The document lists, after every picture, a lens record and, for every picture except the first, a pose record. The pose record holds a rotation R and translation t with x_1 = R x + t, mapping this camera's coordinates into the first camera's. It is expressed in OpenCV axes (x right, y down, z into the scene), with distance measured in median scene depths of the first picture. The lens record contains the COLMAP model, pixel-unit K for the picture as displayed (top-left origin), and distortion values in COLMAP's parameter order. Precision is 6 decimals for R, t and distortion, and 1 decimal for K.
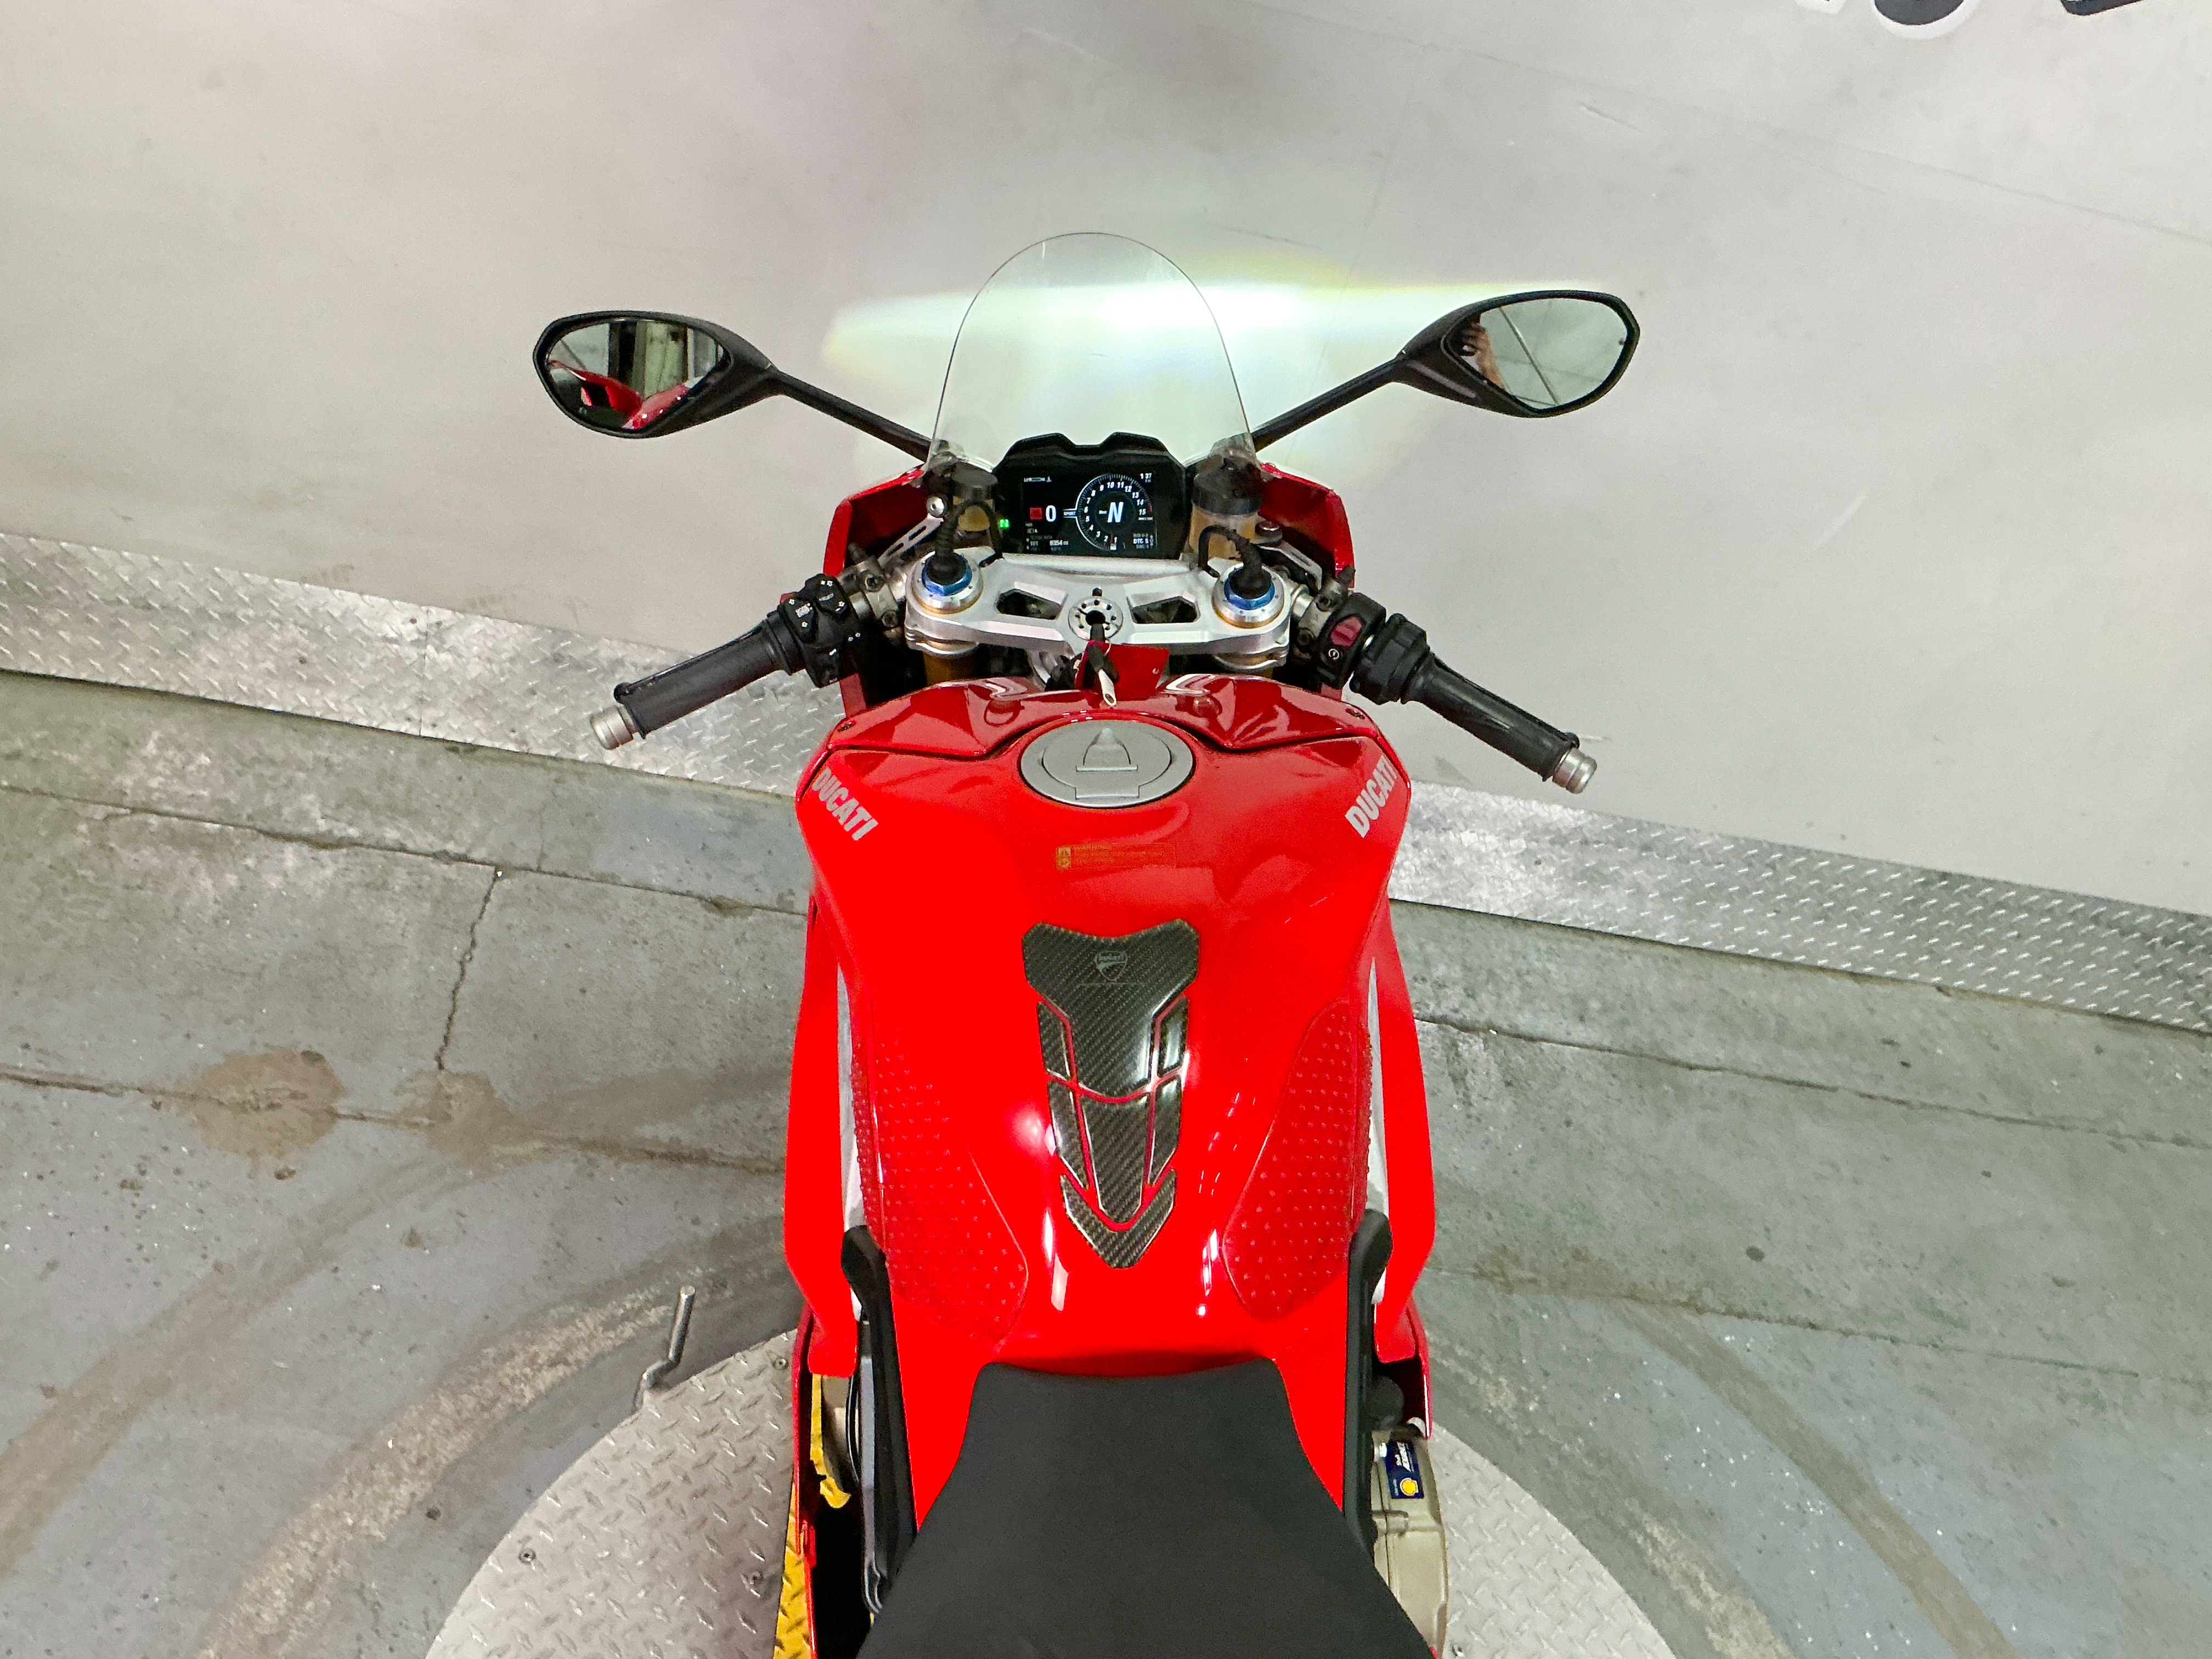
lens RADIAL K [[2049.1, 0, 1106.0], [0, 2049.1, 829.5], [0, 0, 1]] dist [0.049959, -0.012591]
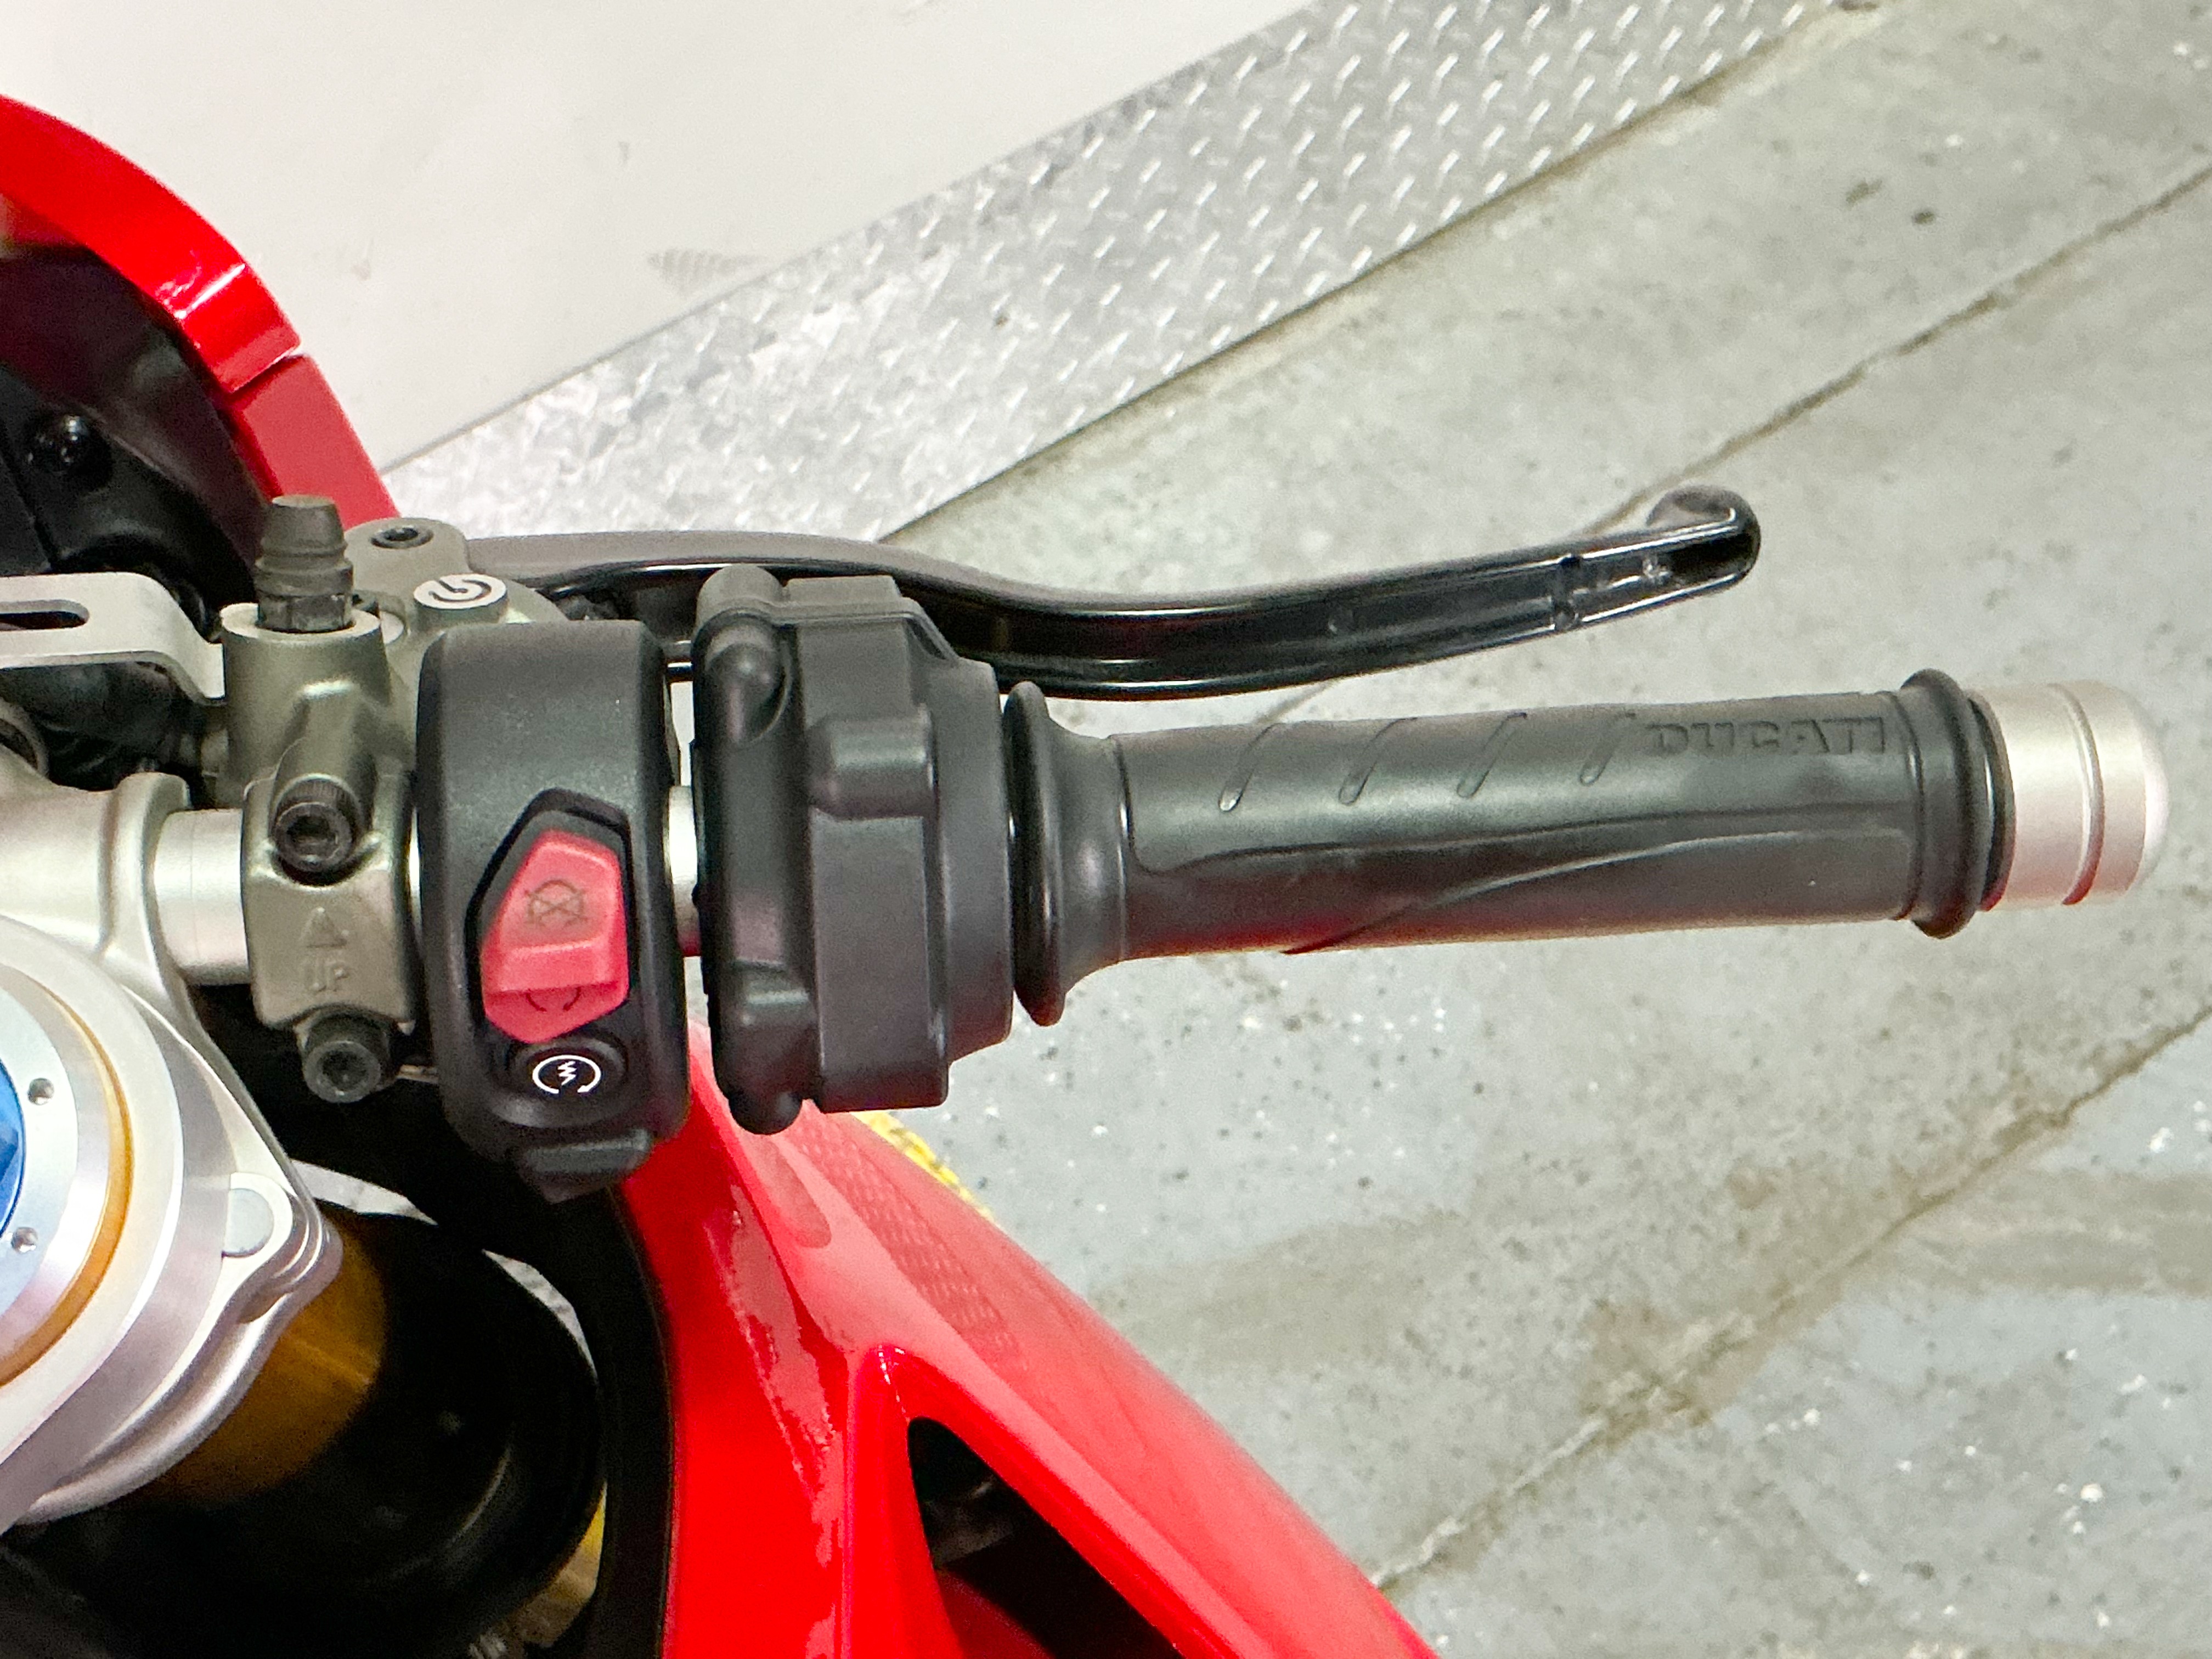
lens RADIAL K [[3348.1, 0, 1106.0], [0, 3348.1, 829.5], [0, 0, 1]] dist [0.166931, -0.024576]
pose [[0.782154, -0.598267, 0.174105, 0.055777], [0.544762, 0.792226, 0.274978, -0.076347], [-0.302441, -0.120229, 0.945555, 0.381615]]
